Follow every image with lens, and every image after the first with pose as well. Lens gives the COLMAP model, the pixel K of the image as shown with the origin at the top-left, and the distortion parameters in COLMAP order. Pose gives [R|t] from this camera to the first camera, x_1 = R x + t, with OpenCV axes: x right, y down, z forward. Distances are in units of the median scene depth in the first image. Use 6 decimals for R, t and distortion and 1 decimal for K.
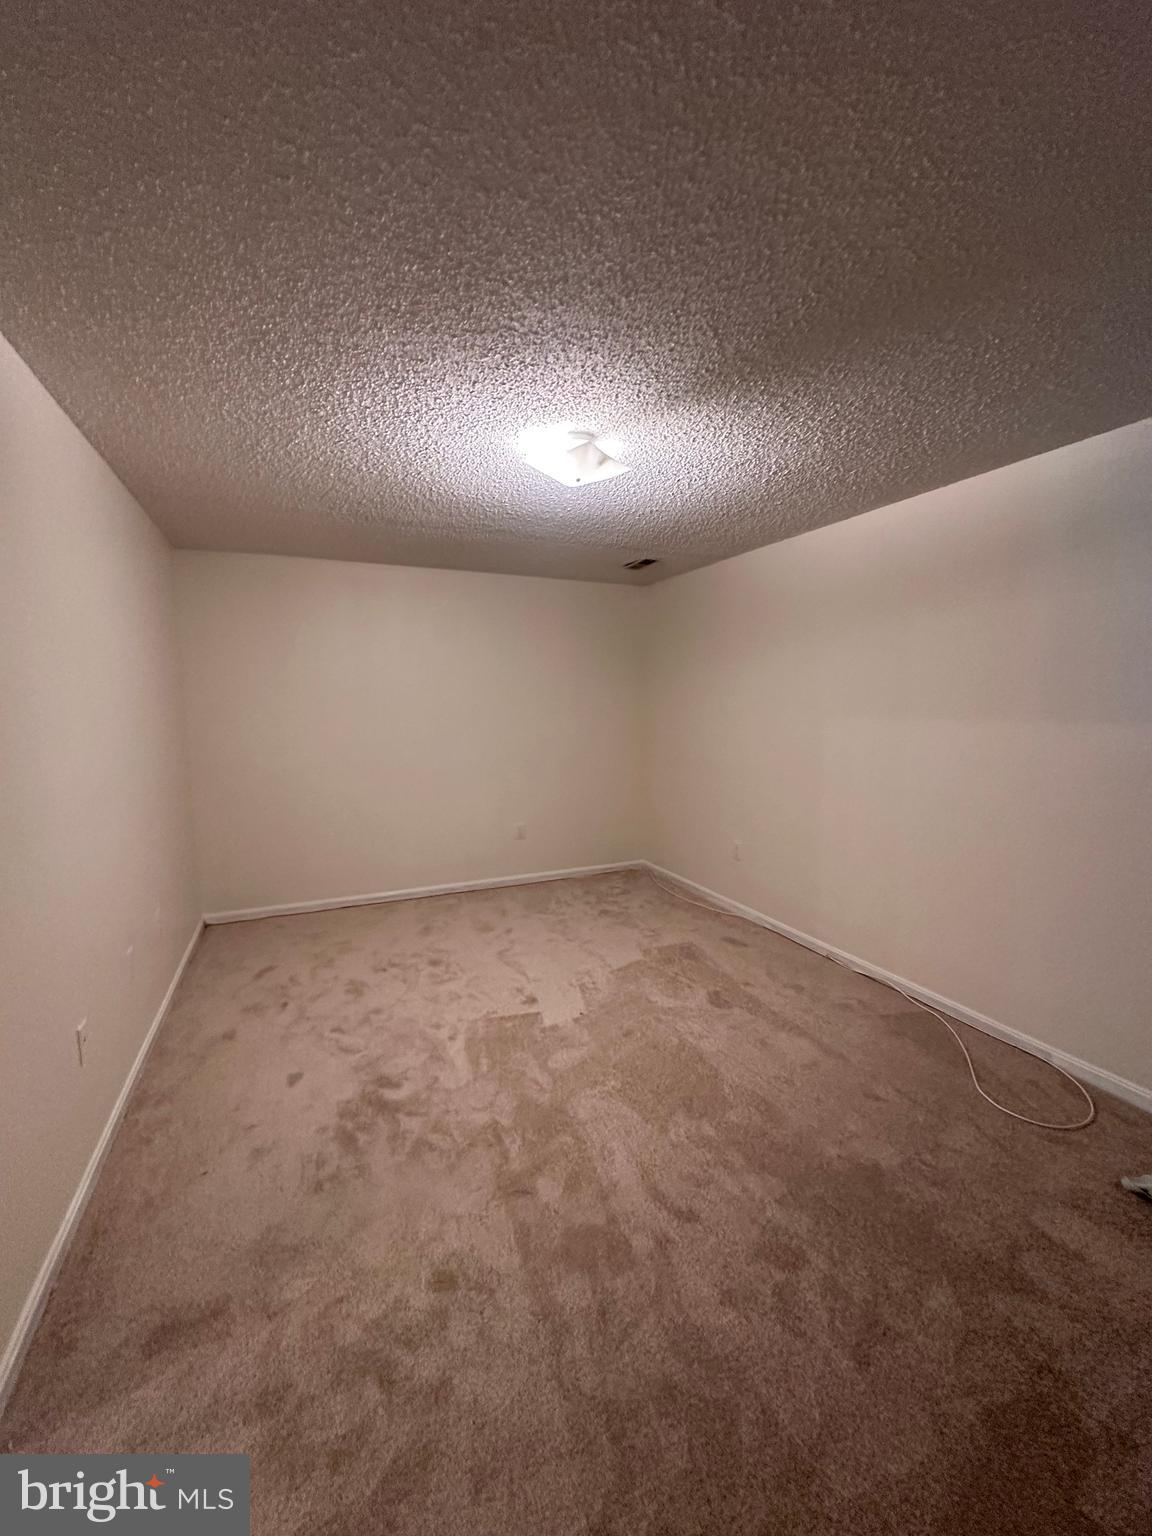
lens RADIAL K [[616.4, 0, 580.2], [0, 616.4, 766.3], [0, 0, 1]] dist [-0.004599, 0.000681]
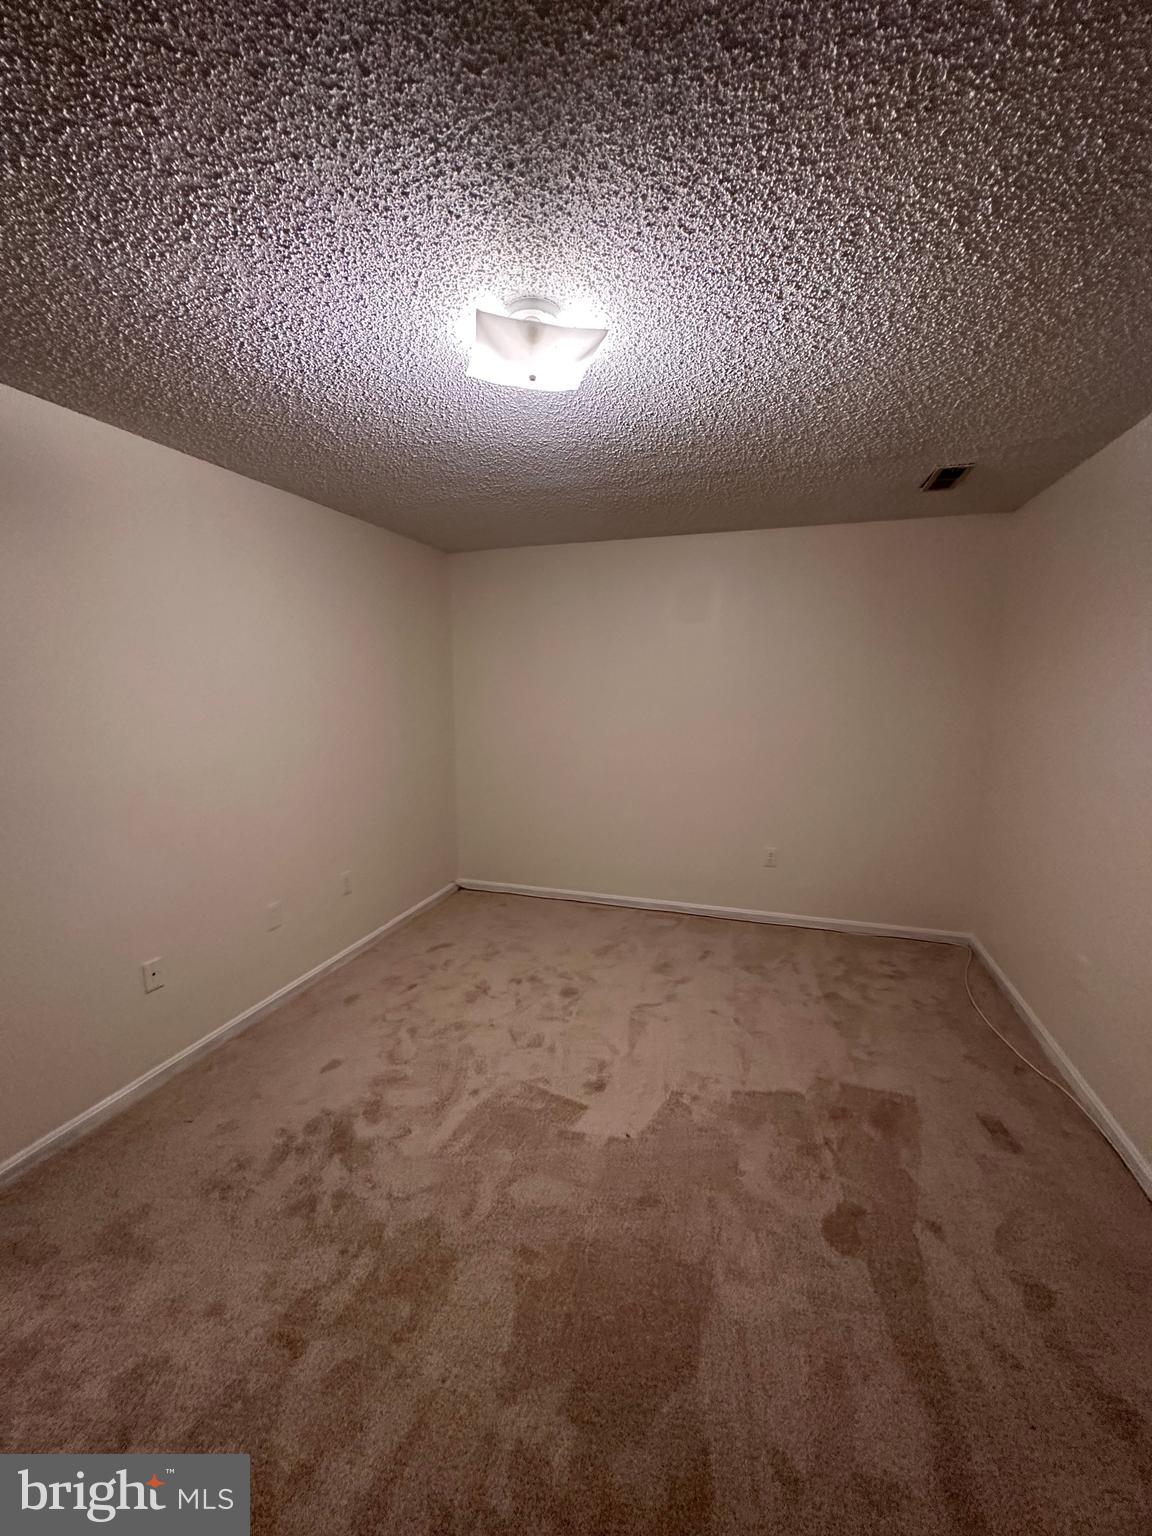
lens RADIAL K [[616.4, 0, 575.0], [0, 616.4, 769.1], [0, 0, 1]] dist [-0.004599, 0.000681]
pose [[0.738755, 0.099925, -0.666526, 0.395650], [-0.073456, 0.994994, 0.067752, -0.072983], [0.669960, -0.001092, 0.742397, 0.419759]]
